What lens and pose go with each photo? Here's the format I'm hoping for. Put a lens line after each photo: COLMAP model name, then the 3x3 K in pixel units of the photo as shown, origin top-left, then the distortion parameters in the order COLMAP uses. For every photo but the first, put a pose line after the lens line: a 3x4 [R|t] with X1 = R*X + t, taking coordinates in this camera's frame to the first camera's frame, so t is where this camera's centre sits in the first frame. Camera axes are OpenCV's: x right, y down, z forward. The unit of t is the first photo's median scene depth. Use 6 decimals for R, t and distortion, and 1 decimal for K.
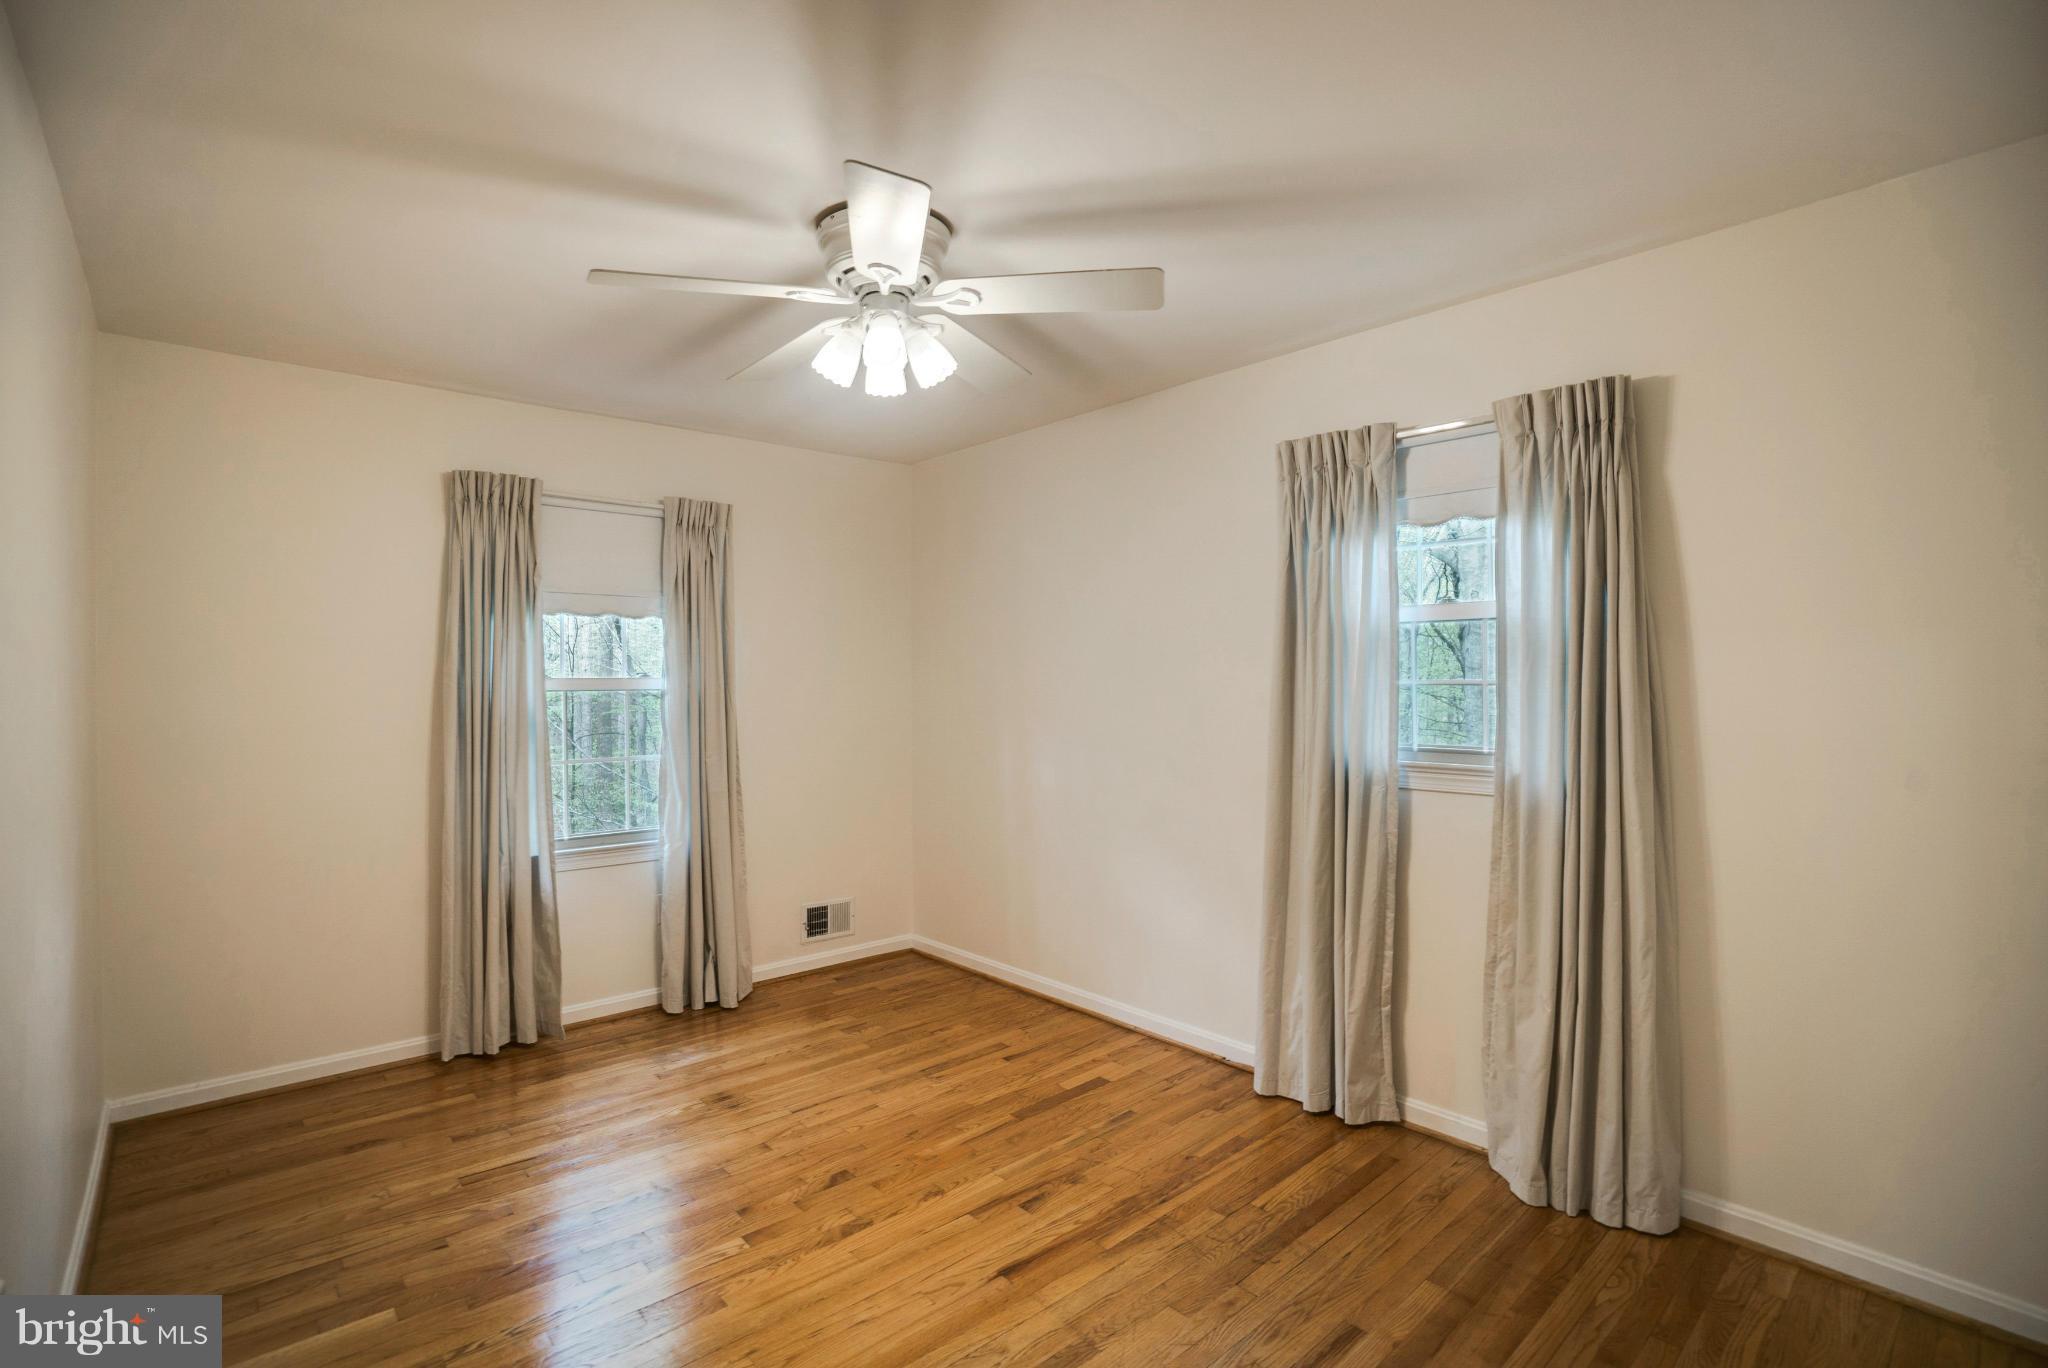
lens RADIAL K [[942.3, 0, 1023.0], [0, 942.3, 681.5], [0, 0, 1]] dist [-0.037751, 0.009279]
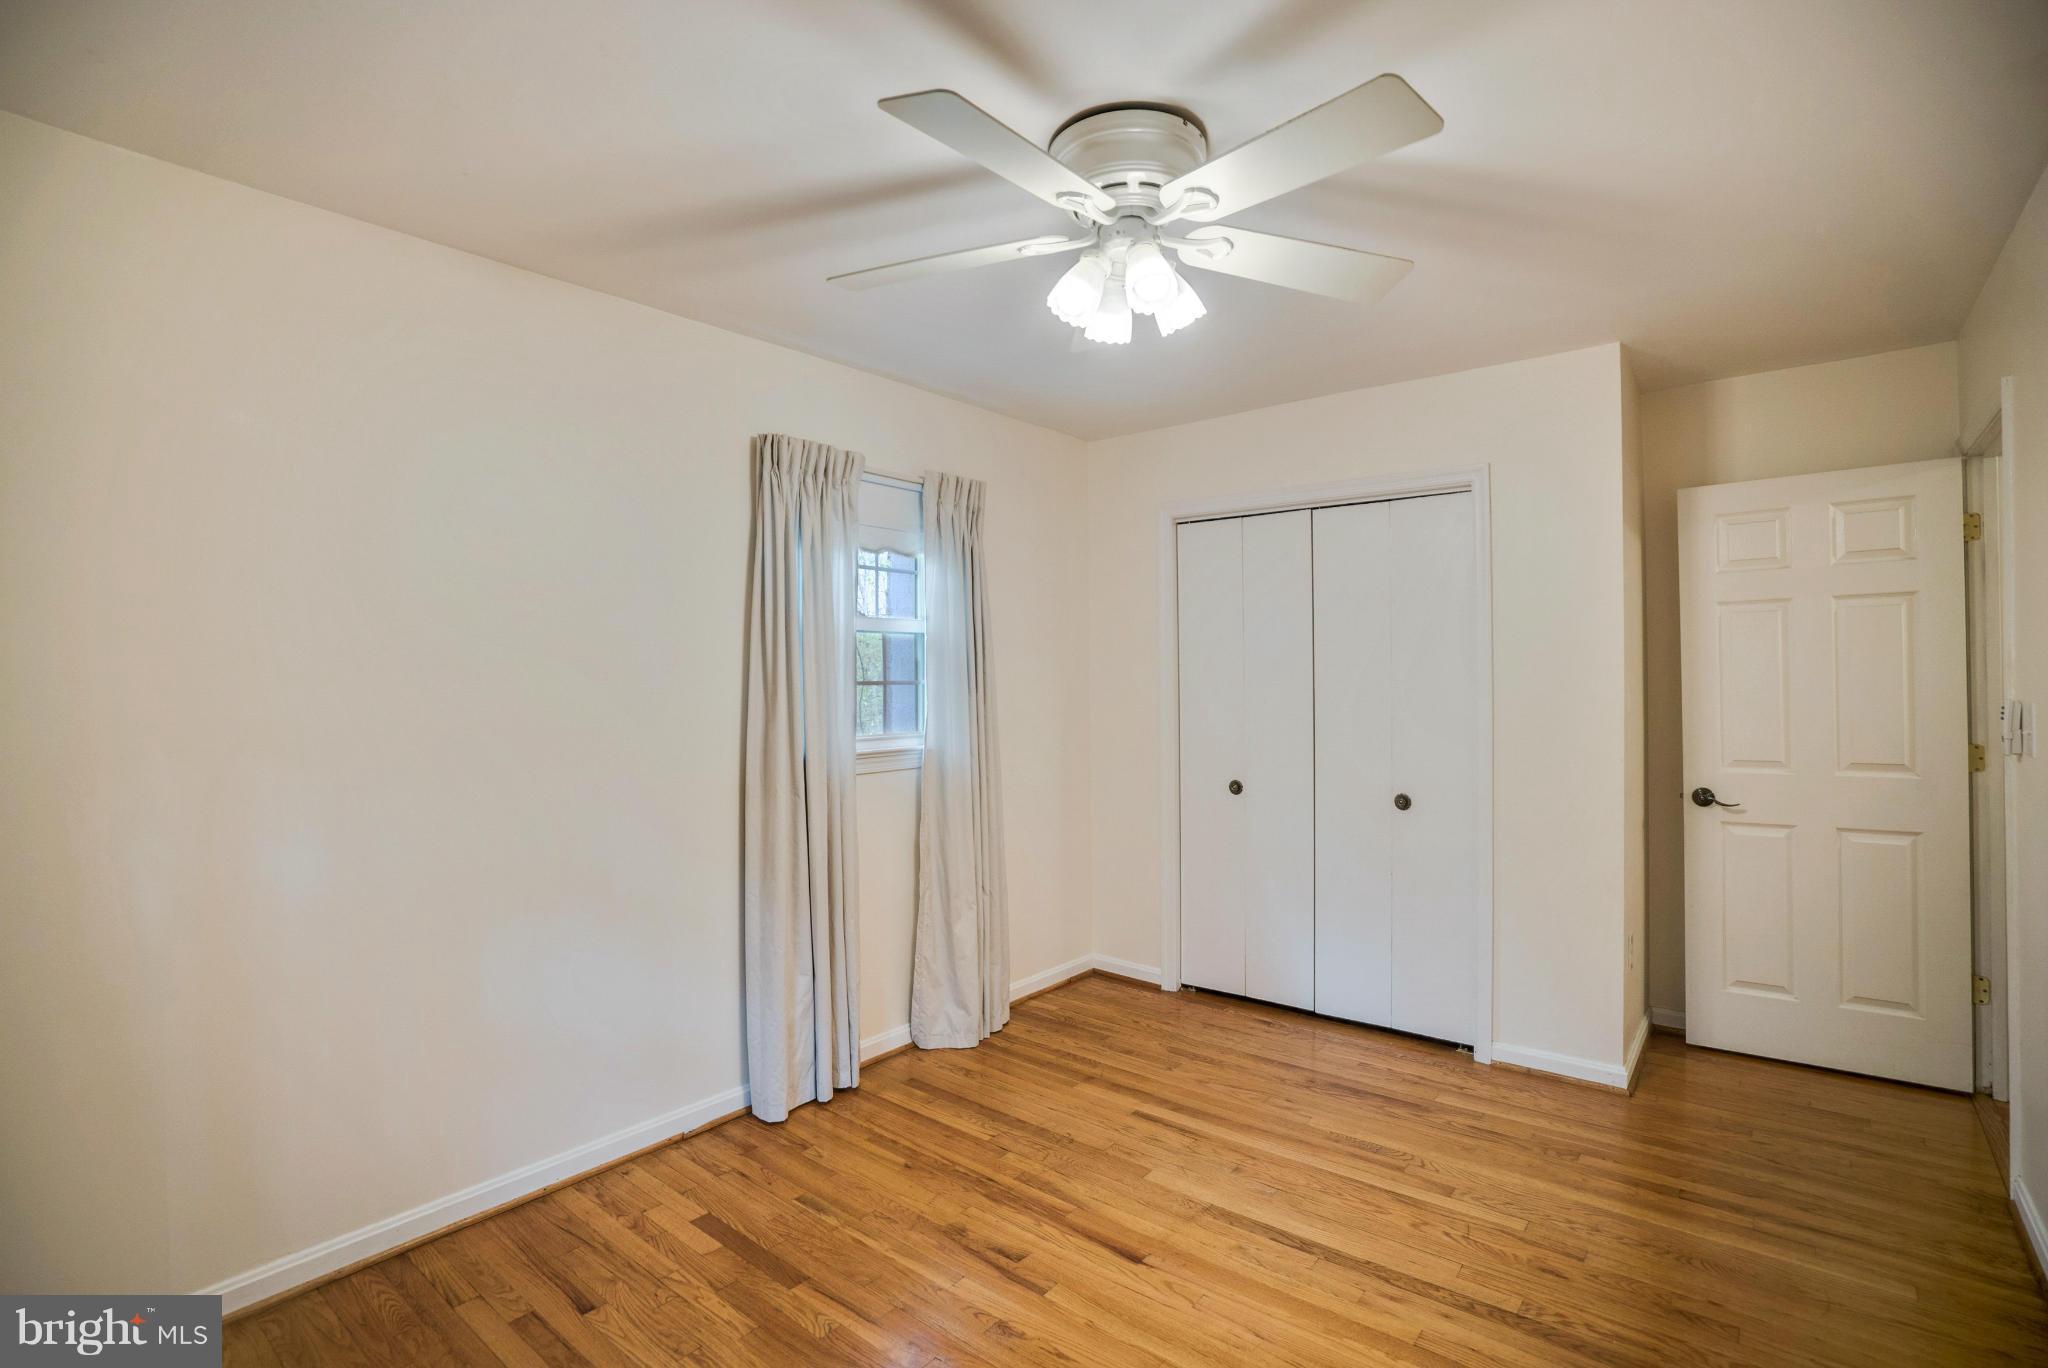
lens RADIAL K [[942.3, 0, 1023.0], [0, 942.3, 681.5], [0, 0, 1]] dist [-0.037751, 0.009279]
pose [[-0.142591, 0.005296, 0.989768, -0.817085], [0.007046, 0.999966, -0.004335, 0.006098], [-0.989757, 0.006356, -0.142623, 1.021634]]
